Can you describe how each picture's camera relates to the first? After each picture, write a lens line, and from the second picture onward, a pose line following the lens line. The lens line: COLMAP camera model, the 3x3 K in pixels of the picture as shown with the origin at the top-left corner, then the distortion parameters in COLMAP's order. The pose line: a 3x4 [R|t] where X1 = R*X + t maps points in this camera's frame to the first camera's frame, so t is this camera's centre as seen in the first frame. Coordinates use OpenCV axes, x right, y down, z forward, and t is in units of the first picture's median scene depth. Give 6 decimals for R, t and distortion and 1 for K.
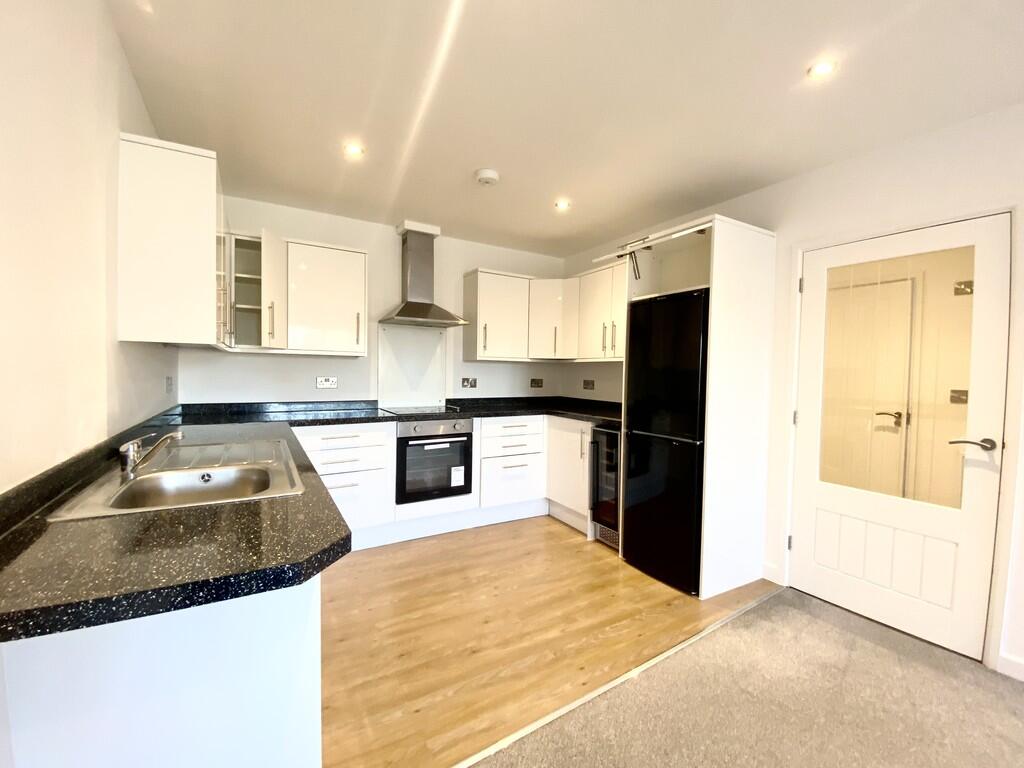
lens RADIAL K [[419.2, 0, 512.0], [0, 419.2, 384.0], [0, 0, 1]] dist [-0.000708, -0.016504]
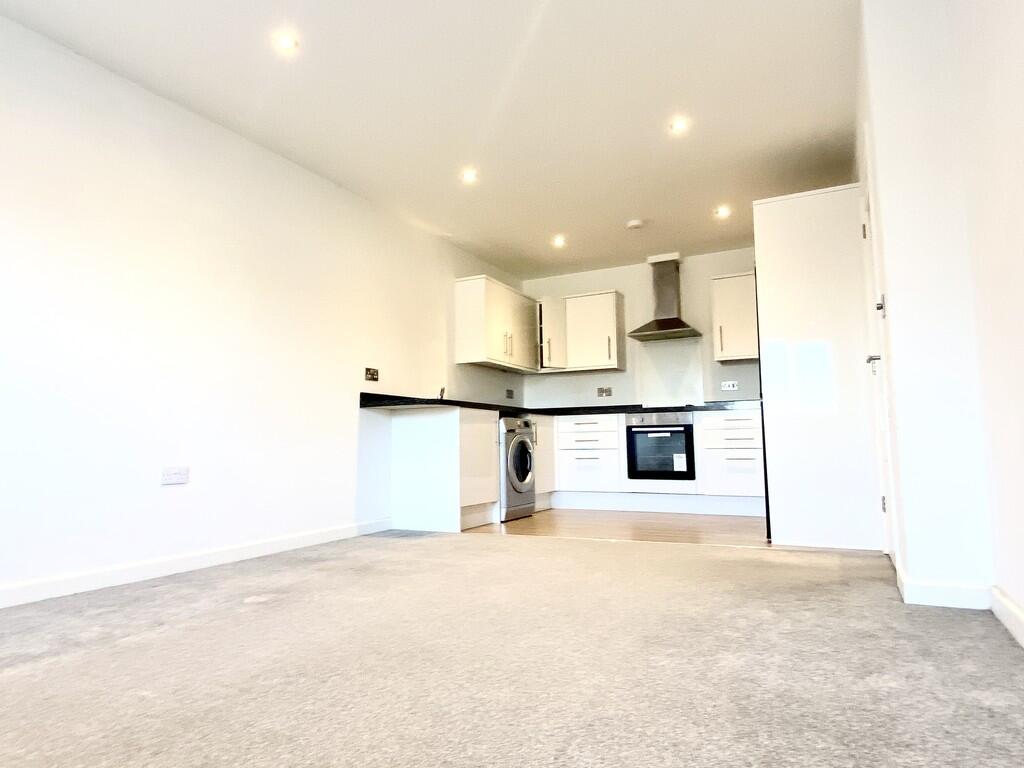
lens RADIAL K [[640.0, 0, 512.0], [0, 640.0, 384.0], [0, 0, 1]] dist [0.000899, 0.000091]
pose [[0.524651, -0.113655, -0.843696, 1.127774], [-0.006578, 0.990477, -0.137519, 0.253338], [0.851292, 0.077699, 0.518908, -0.307433]]
